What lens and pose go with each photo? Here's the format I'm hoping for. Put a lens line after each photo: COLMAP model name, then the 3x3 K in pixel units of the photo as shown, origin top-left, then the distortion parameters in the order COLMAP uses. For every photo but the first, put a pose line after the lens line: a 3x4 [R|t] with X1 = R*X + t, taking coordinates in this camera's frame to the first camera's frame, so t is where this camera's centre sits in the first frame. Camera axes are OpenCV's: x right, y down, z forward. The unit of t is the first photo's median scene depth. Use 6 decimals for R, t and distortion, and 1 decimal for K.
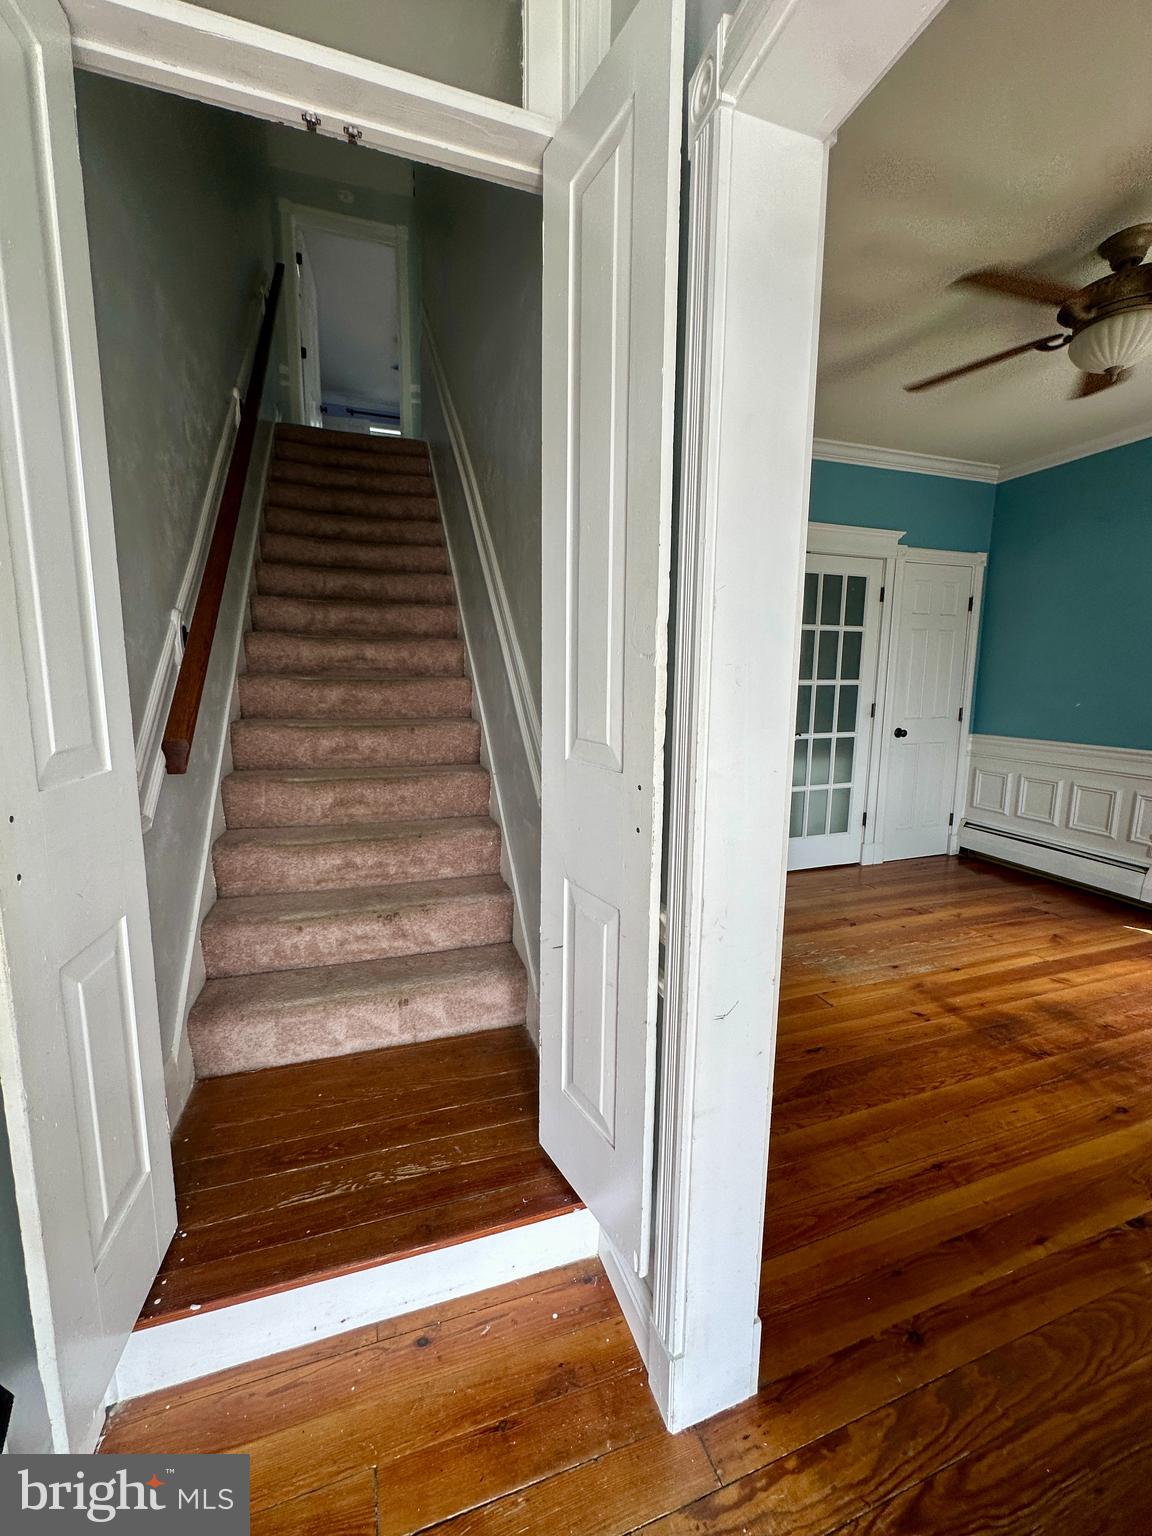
lens RADIAL K [[617.0, 0, 574.6], [0, 617.0, 767.1], [0, 0, 1]] dist [-0.004854, 0.000947]
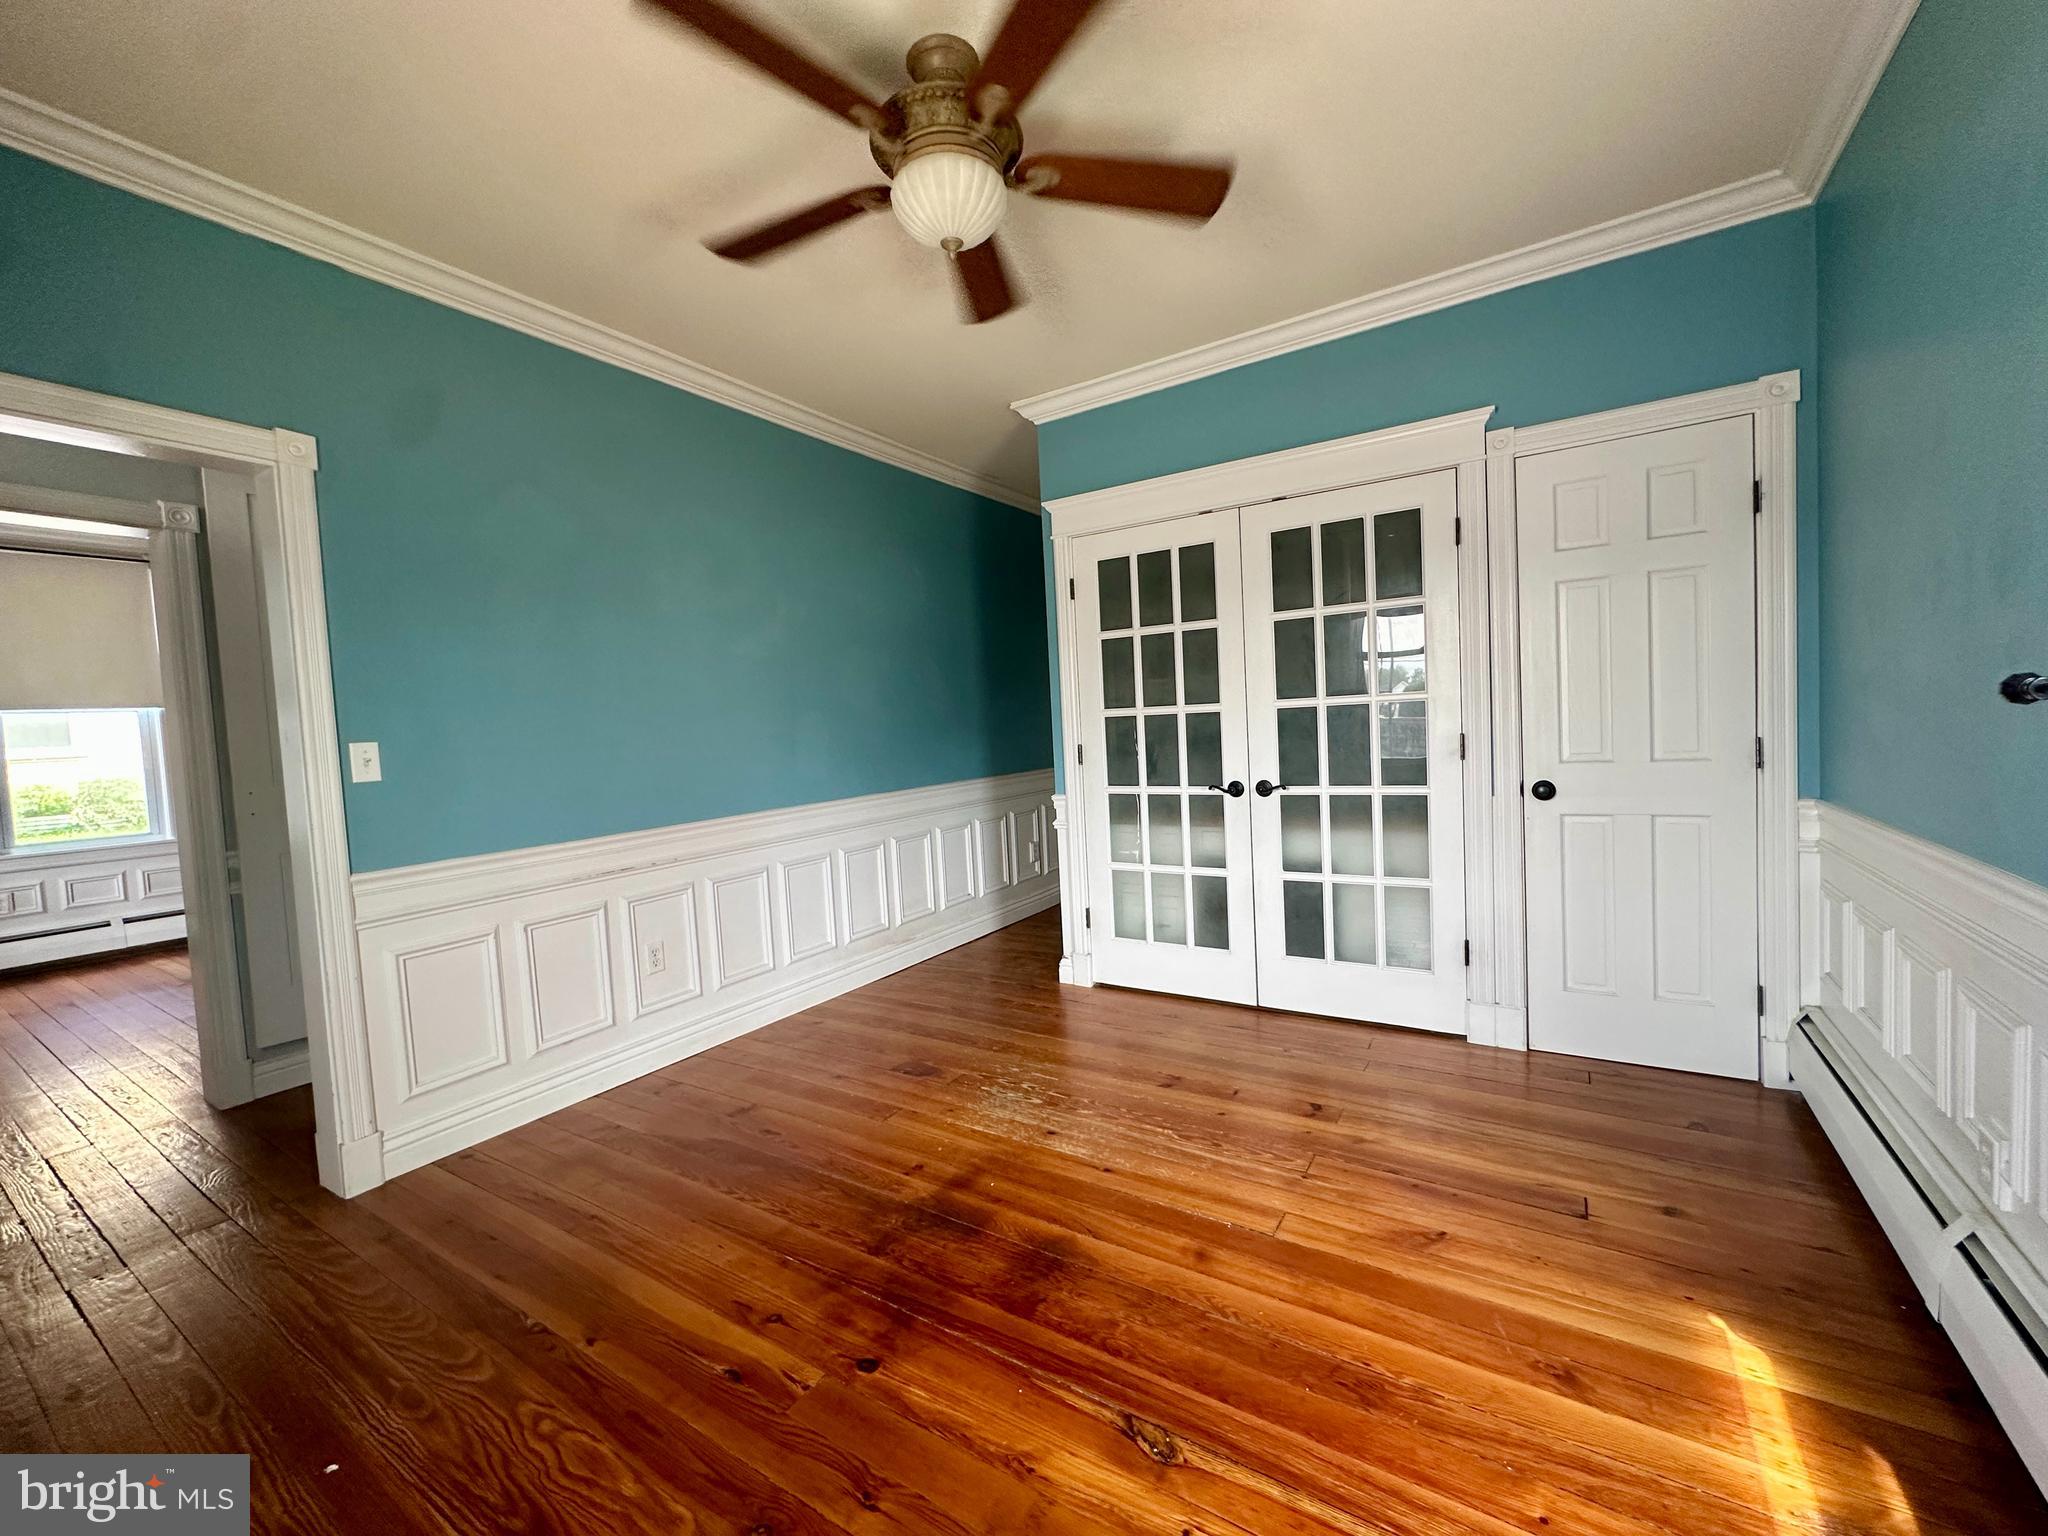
lens RADIAL K [[829.4, 0, 1024.0], [0, 829.4, 768.0], [0, 0, 1]] dist [0.000974, 0.000278]
pose [[0.617858, 0.010403, -0.786220, 1.473826], [-0.054389, 0.998083, -0.029535, -0.057655], [0.784406, 0.061011, 0.617240, 0.472545]]
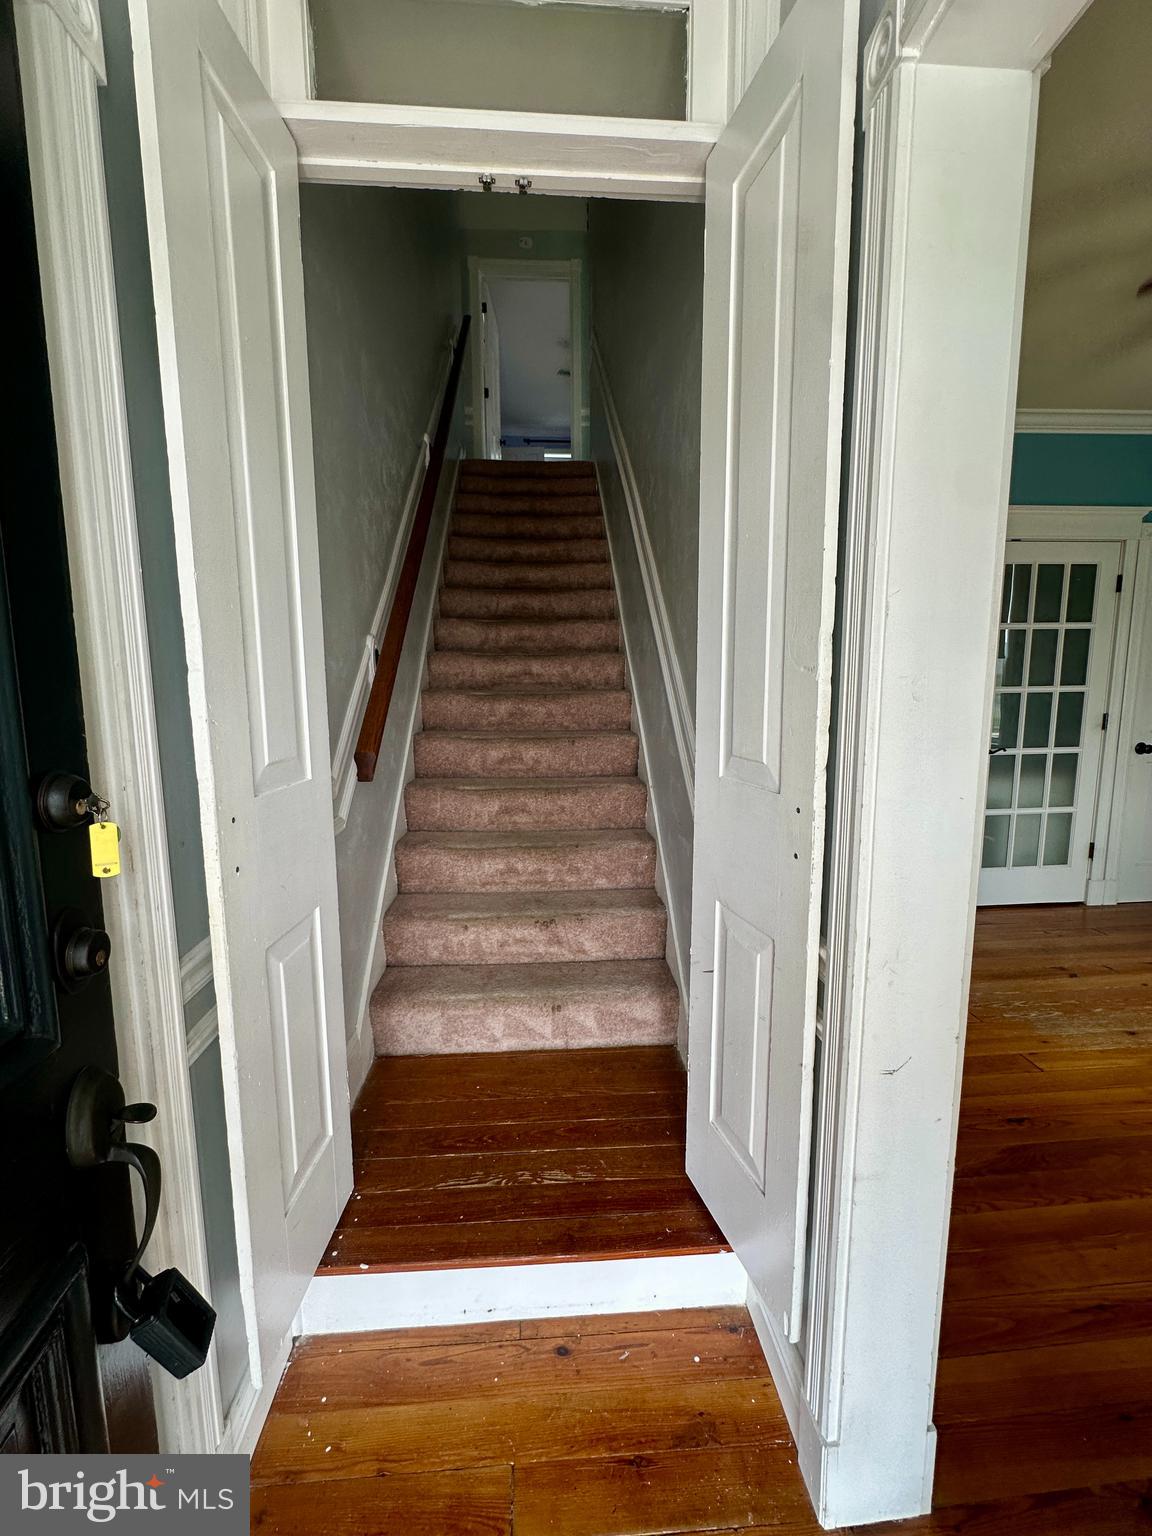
lens RADIAL K [[617.0, 0, 574.6], [0, 617.0, 767.1], [0, 0, 1]] dist [-0.004854, 0.000947]
pose [[0.965538, 0.017899, -0.259644, 0.009078], [-0.022019, 0.999673, -0.012969, -0.005682], [0.259327, 0.018239, 0.965617, 0.006927]]
